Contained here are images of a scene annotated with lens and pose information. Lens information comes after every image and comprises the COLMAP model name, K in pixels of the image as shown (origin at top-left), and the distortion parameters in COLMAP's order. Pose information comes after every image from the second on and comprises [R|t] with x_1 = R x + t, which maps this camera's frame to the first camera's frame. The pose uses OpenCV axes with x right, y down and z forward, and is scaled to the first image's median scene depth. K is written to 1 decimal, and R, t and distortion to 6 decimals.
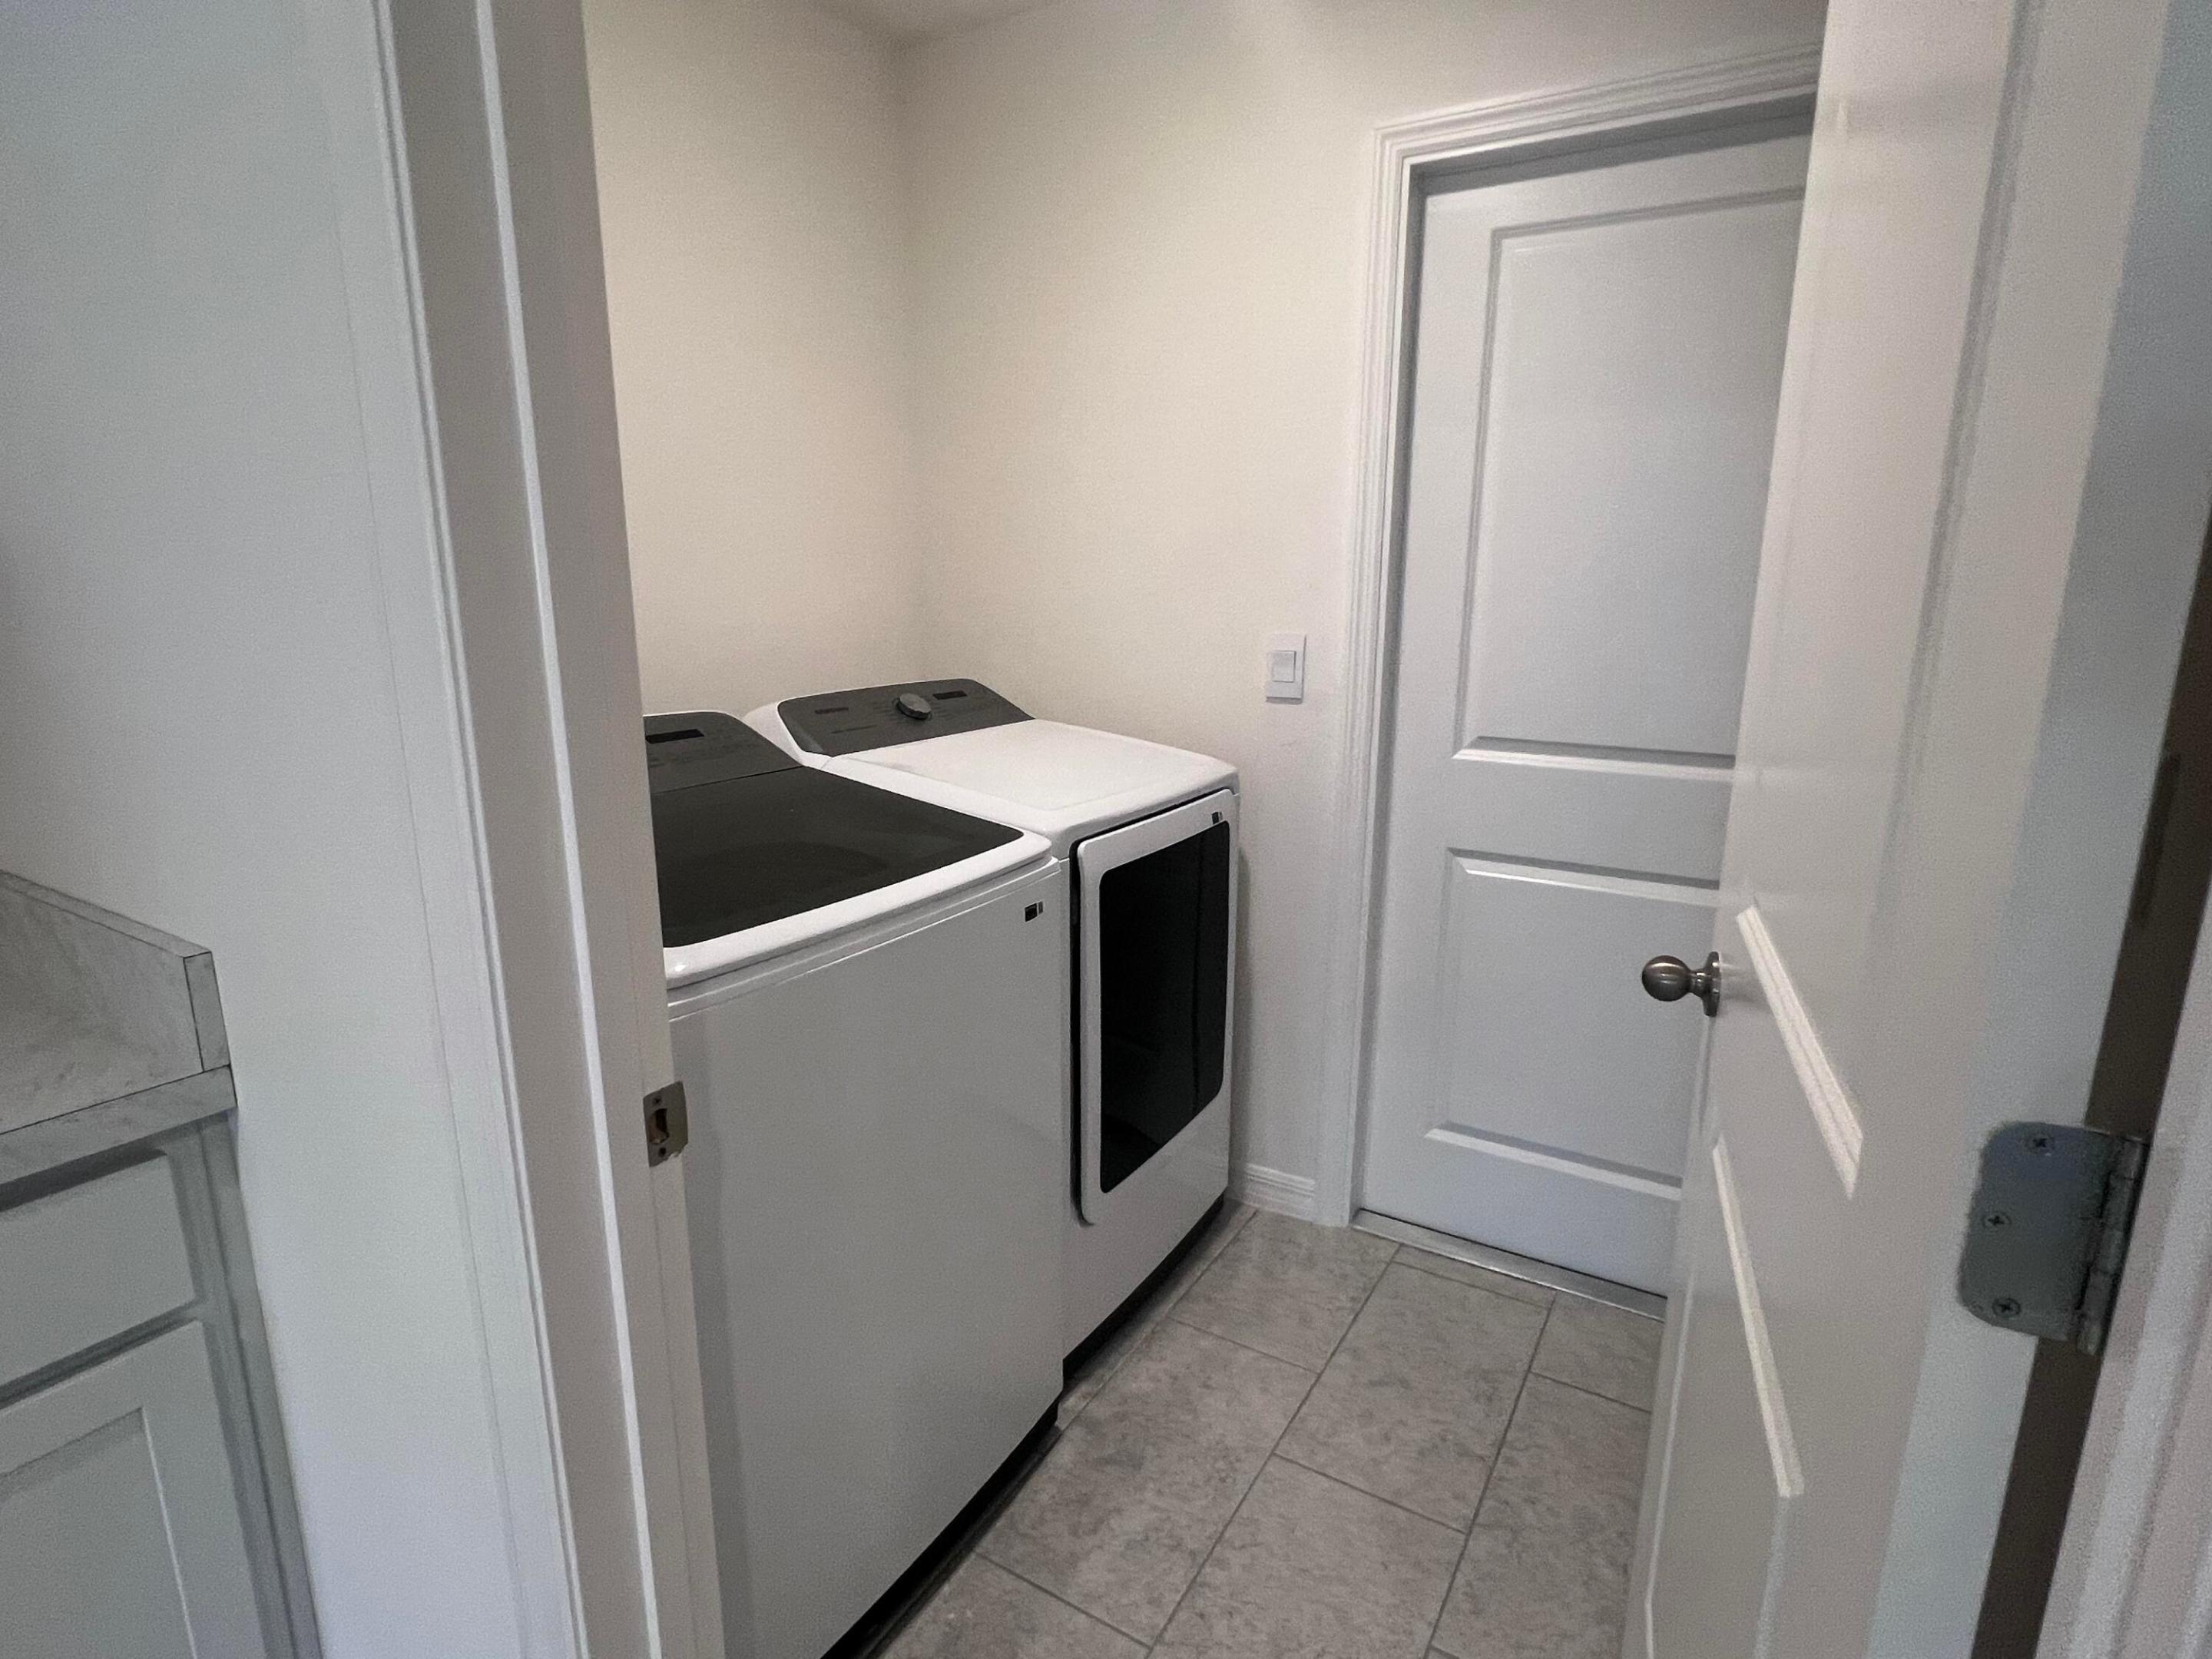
lens RADIAL K [[1168.0, 0, 1079.9], [0, 1168.0, 834.4], [0, 0, 1]] dist [-0.012259, -0.002456]
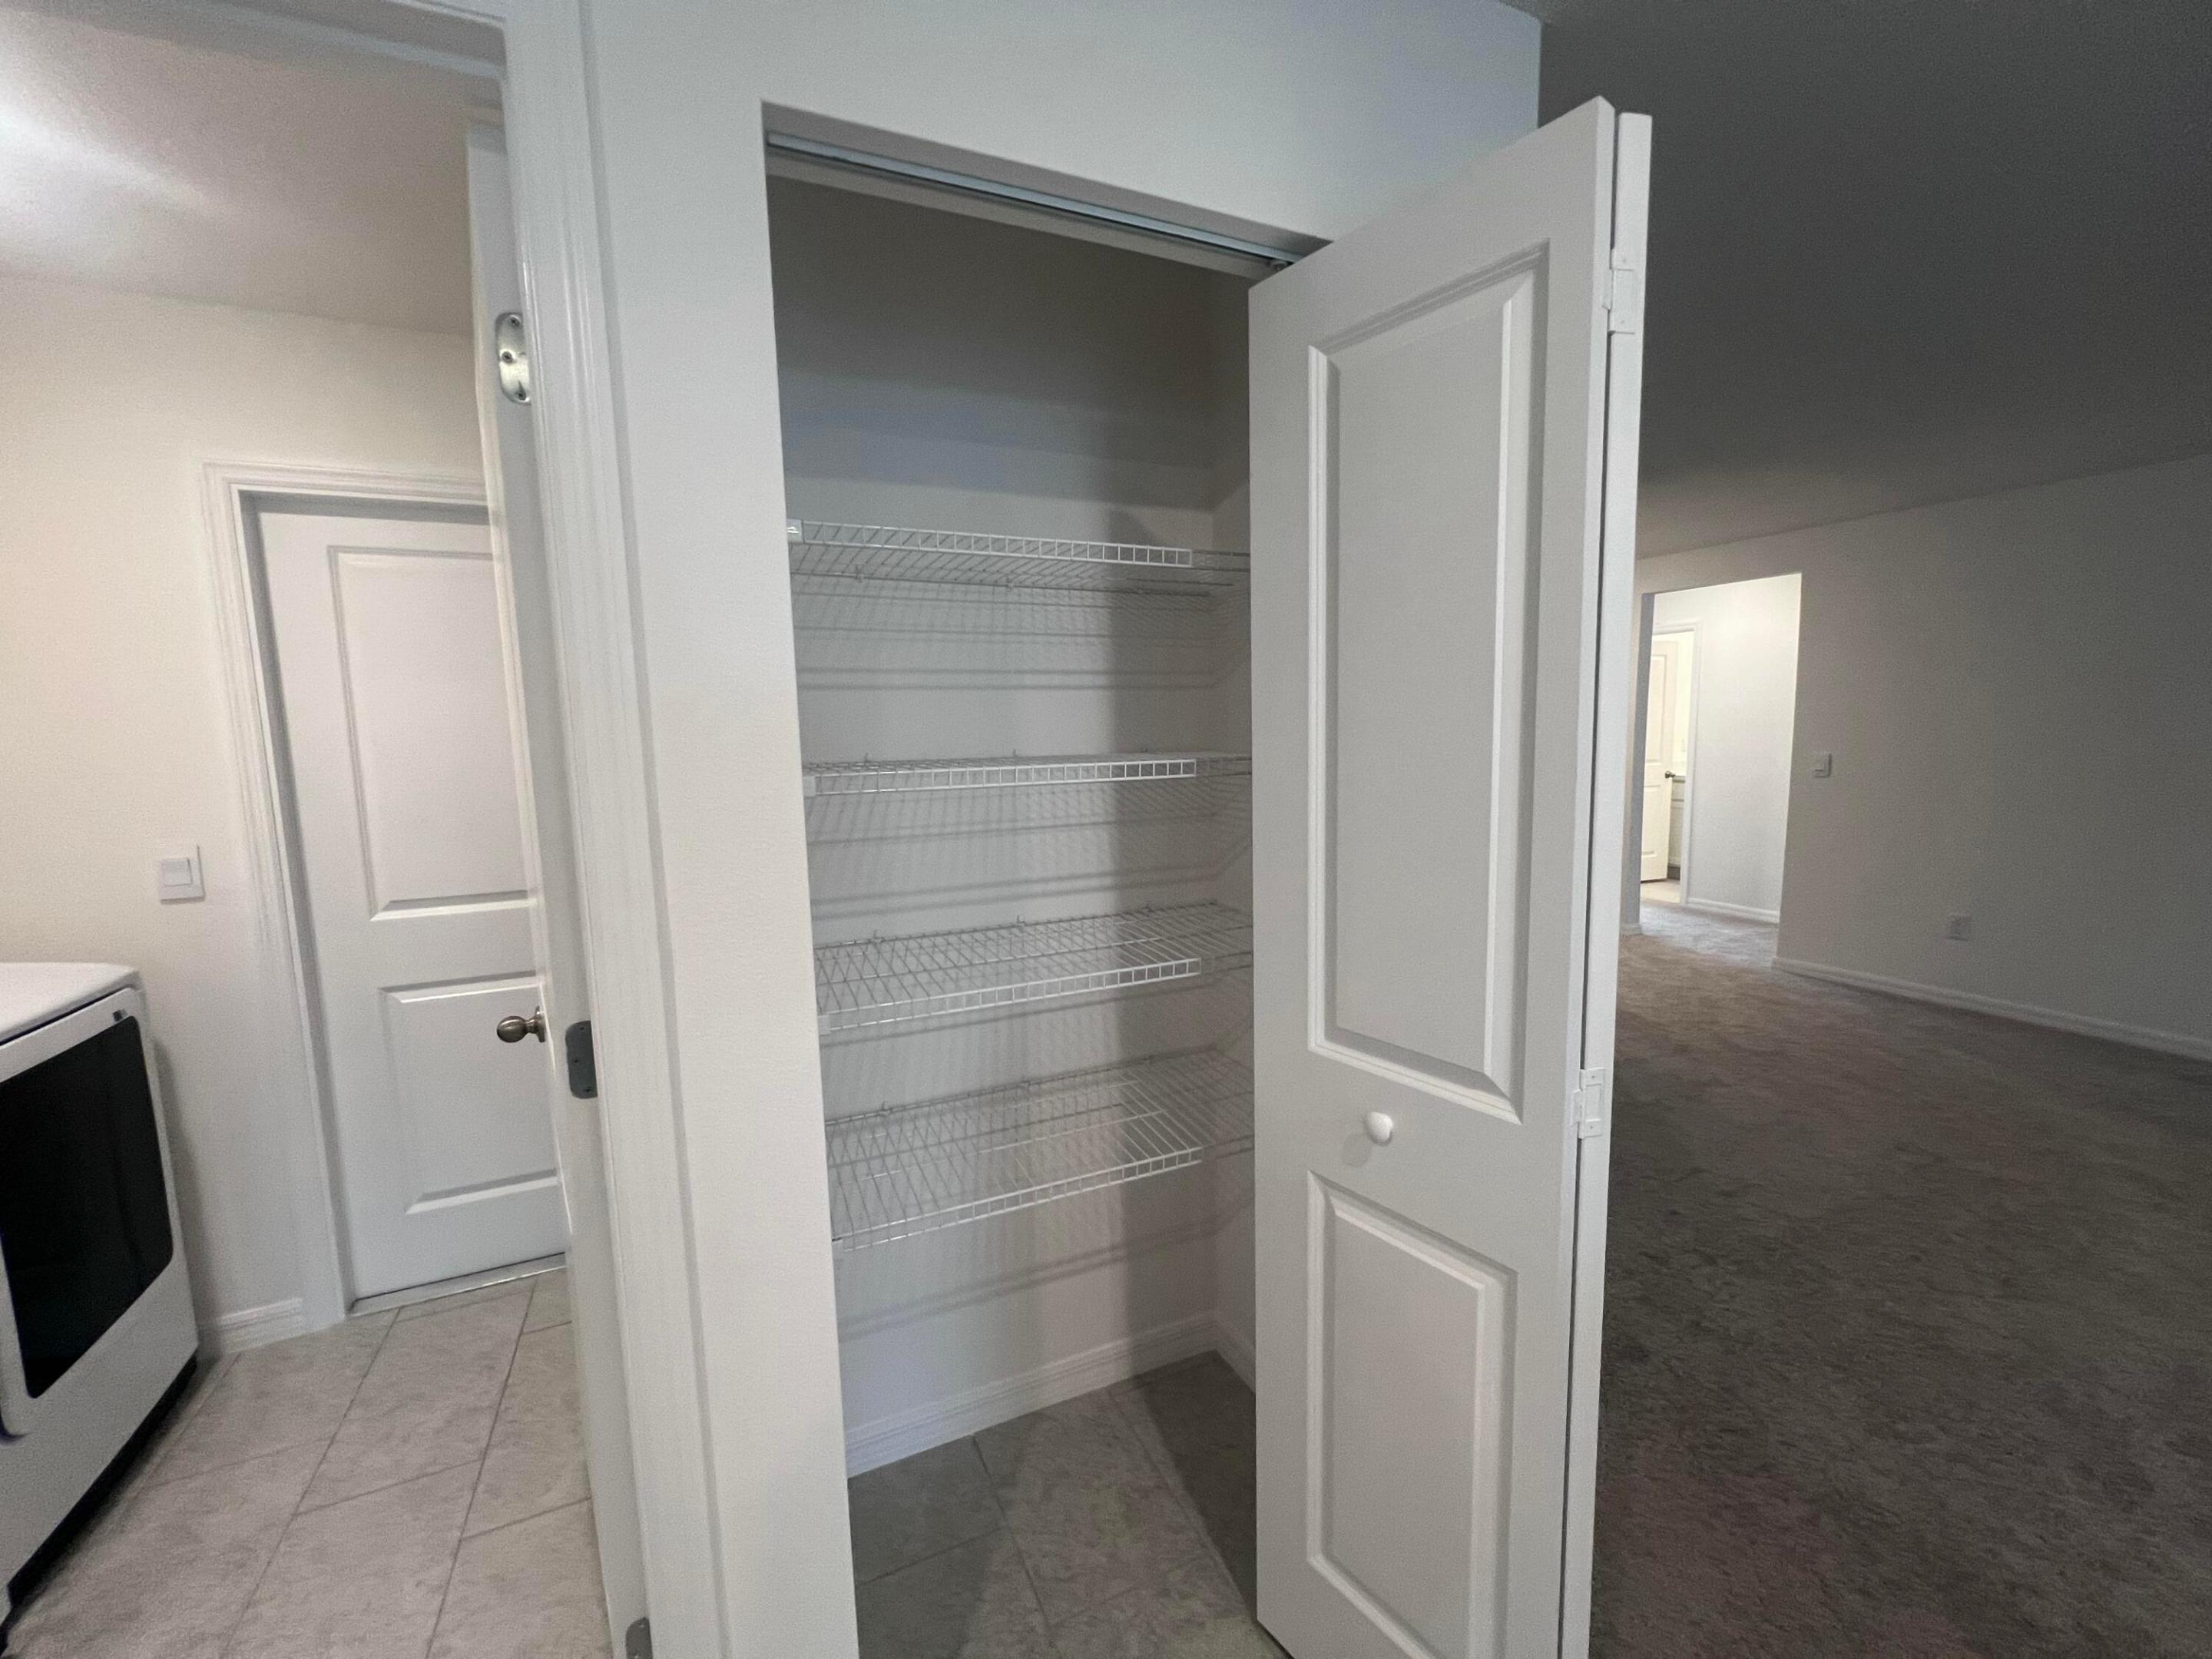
lens RADIAL K [[890.7, 0, 1113.7], [0, 890.7, 826.8], [0, 0, 1]] dist [-0.004888, 0.000853]
pose [[0.547127, -0.109804, 0.829816, -0.049571], [0.203012, 0.979167, -0.004286, 0.006314], [-0.812058, 0.170808, 0.558020, -0.302019]]
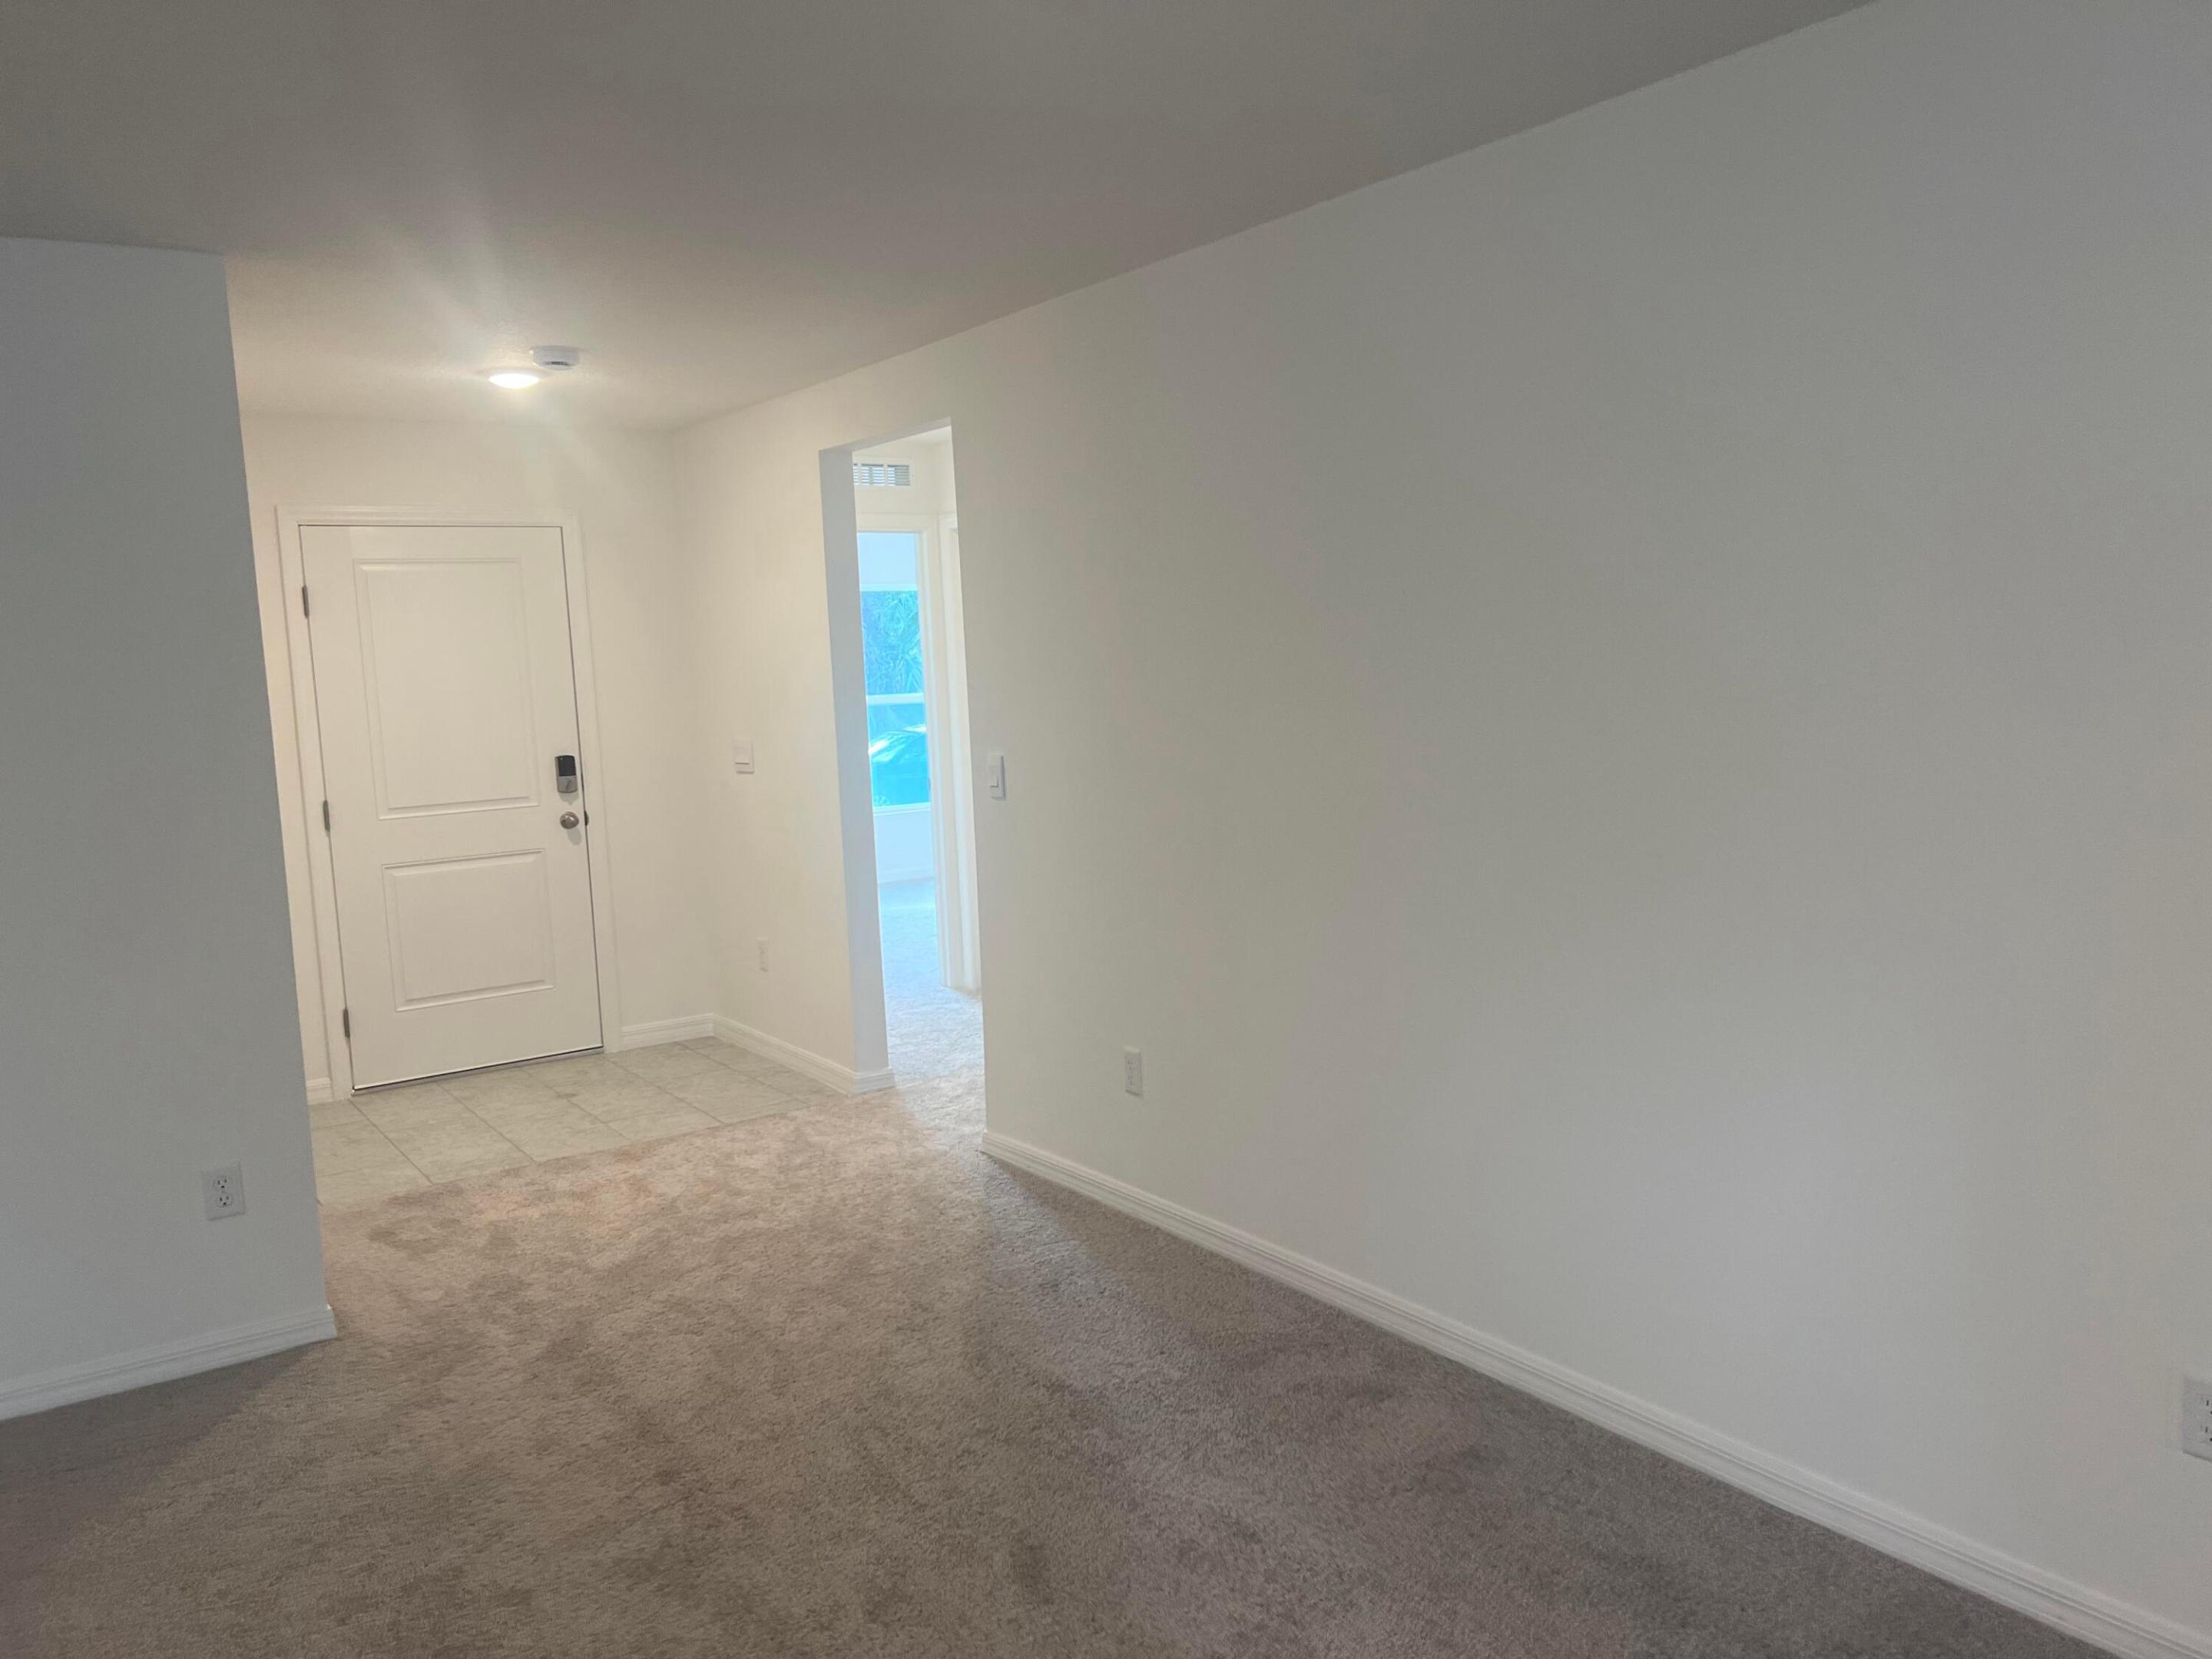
lens RADIAL K [[1659.2, 0, 1118.7], [0, 1659.2, 827.6], [0, 0, 1]] dist [0.040232, -0.049936]
pose [[0.391539, -0.122028, 0.912034, 0.955364], [0.242683, 0.969769, 0.025568, 0.303909], [-0.887582, 0.211324, 0.409316, -1.825409]]
